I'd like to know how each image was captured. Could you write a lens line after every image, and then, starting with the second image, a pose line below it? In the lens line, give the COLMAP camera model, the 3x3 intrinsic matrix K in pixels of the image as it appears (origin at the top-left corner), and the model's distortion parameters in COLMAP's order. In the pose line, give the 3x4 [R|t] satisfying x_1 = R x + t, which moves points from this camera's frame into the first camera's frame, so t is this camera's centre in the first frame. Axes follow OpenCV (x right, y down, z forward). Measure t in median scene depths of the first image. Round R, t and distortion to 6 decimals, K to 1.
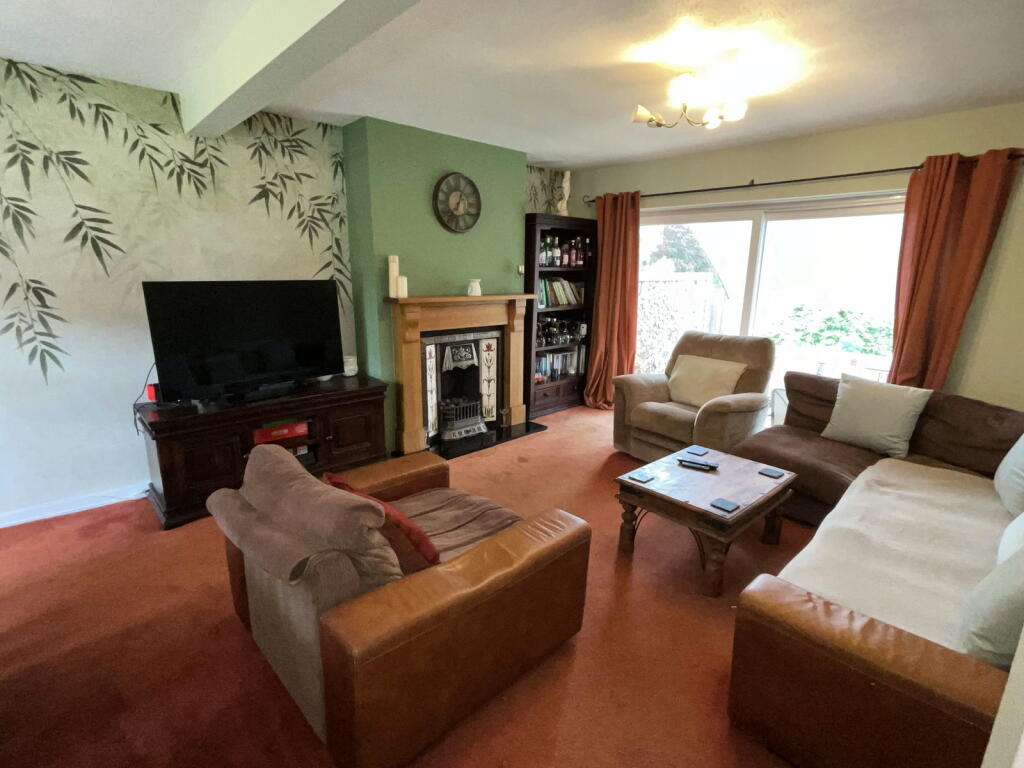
lens RADIAL K [[491.9, 0, 514.9], [0, 491.9, 383.6], [0, 0, 1]] dist [-0.001417, 0.003185]
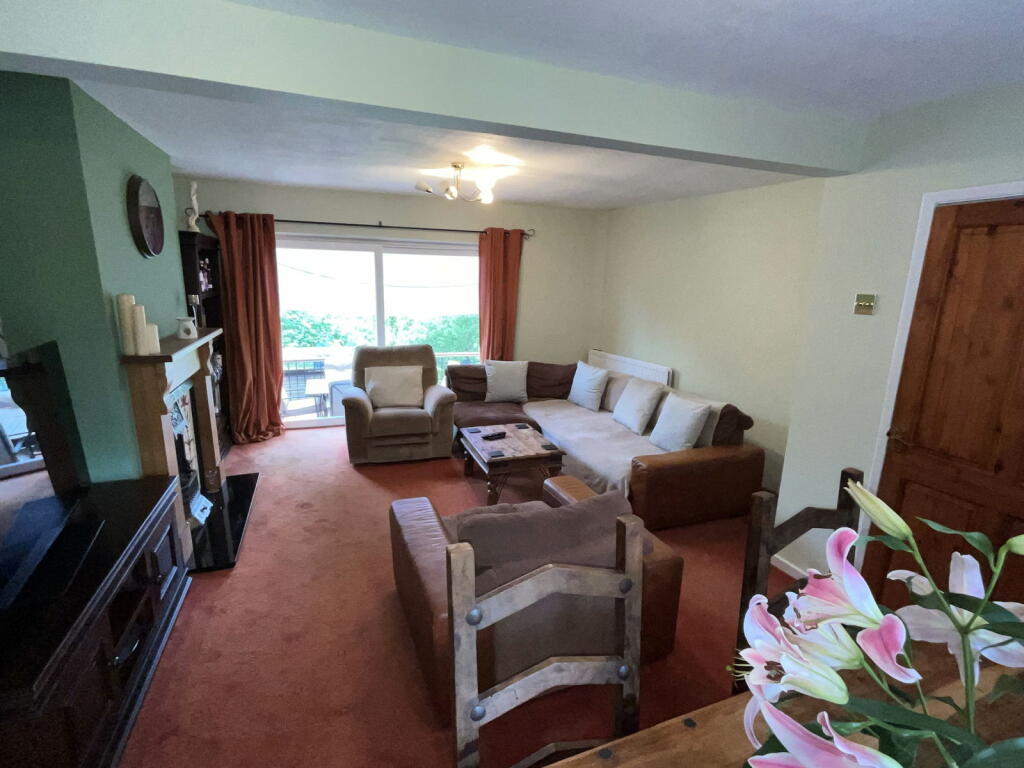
lens RADIAL K [[491.9, 0, 511.1], [0, 491.9, 384.6], [0, 0, 1]] dist [-0.001417, 0.003185]
pose [[0.398416, -0.201576, 0.894780, -0.601930], [0.194454, 0.971939, 0.132374, -0.113073], [-0.896355, 0.121253, 0.426433, 0.220842]]
